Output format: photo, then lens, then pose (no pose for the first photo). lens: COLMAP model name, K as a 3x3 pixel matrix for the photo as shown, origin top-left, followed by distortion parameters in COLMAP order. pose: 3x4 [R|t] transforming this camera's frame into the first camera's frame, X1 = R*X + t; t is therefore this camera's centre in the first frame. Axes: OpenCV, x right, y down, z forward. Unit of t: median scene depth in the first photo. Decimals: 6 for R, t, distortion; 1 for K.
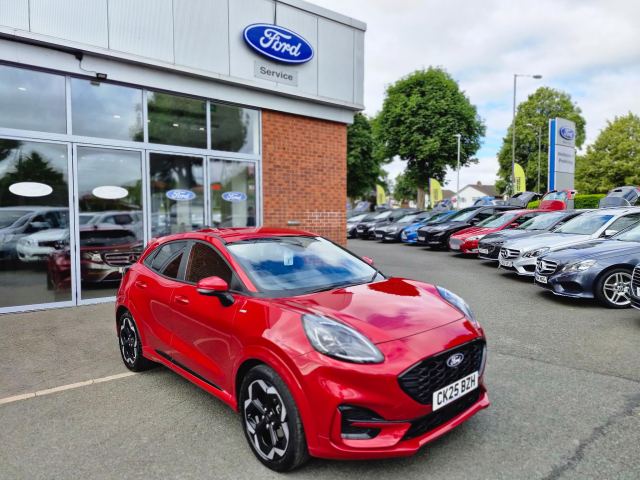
lens RADIAL K [[438.6, 0, 323.1], [0, 438.6, 239.4], [0, 0, 1]] dist [0.080001, -0.064209]
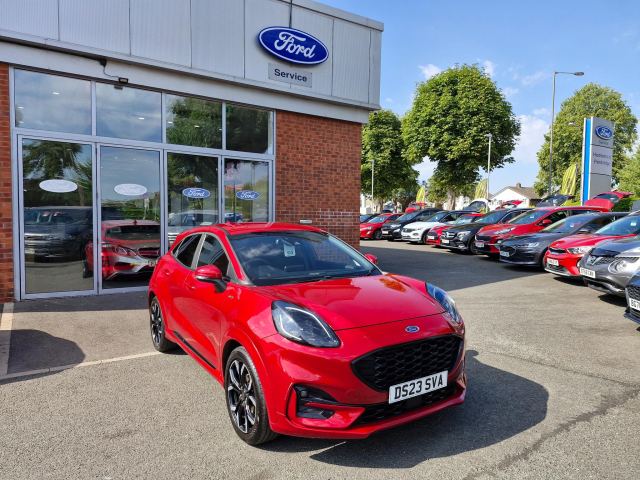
lens RADIAL K [[441.8, 0, 319.0], [0, 441.8, 243.3], [0, 0, 1]] dist [0.077374, -0.069343]
pose [[0.996099, 0.019223, -0.086121, 0.054536], [-0.018692, 0.999801, 0.006974, 0.005940], [0.086238, -0.005337, 0.996260, -0.023174]]
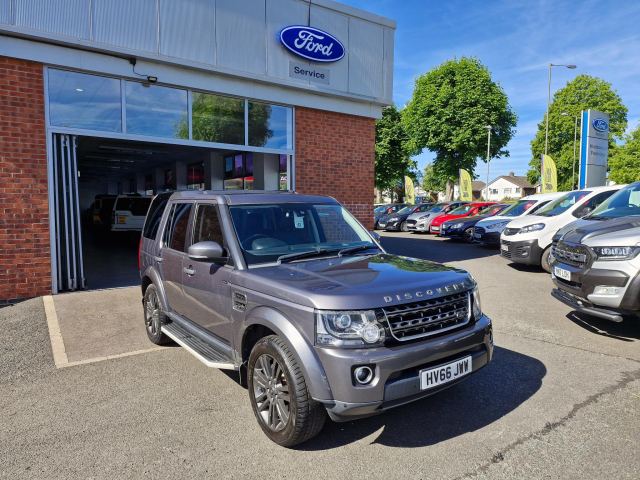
lens RADIAL K [[441.5, 0, 325.4], [0, 441.5, 241.8], [0, 0, 1]] dist [0.079468, -0.068393]
pose [[0.998363, 0.011720, -0.055990, -0.002667], [-0.010243, 0.999594, 0.026593, 0.001101], [0.056279, -0.025976, 0.998077, -0.068713]]
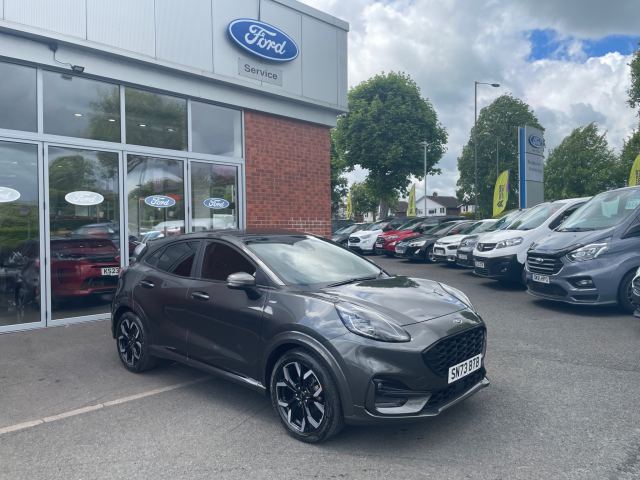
lens RADIAL K [[484.3, 0, 318.1], [0, 484.3, 235.7], [0, 0, 1]] dist [0.084722, -0.085238]
pose [[0.993891, -0.011147, 0.109805, -0.099080], [0.015823, 0.999000, -0.041812, 0.014737], [-0.109230, 0.043294, 0.993073, -0.018967]]
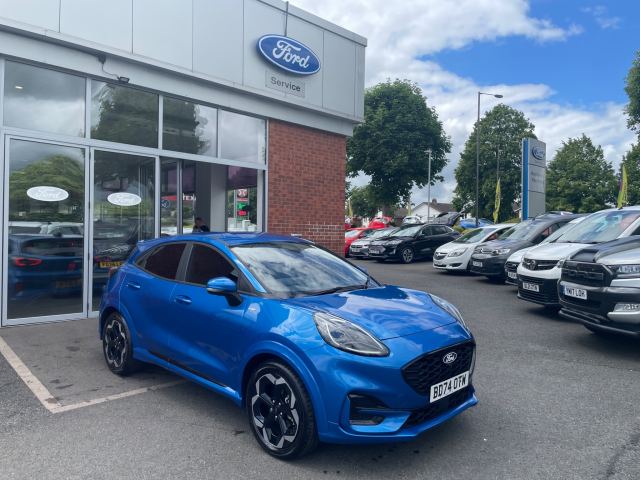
lens RADIAL K [[484.3, 0, 318.1], [0, 484.3, 235.7], [0, 0, 1]] dist [0.084722, -0.085238]
pose [[0.992990, 0.016123, 0.117093, -0.150685], [-0.010515, 0.998775, -0.048353, 0.016149], [-0.117729, 0.046783, 0.991943, -0.073254]]
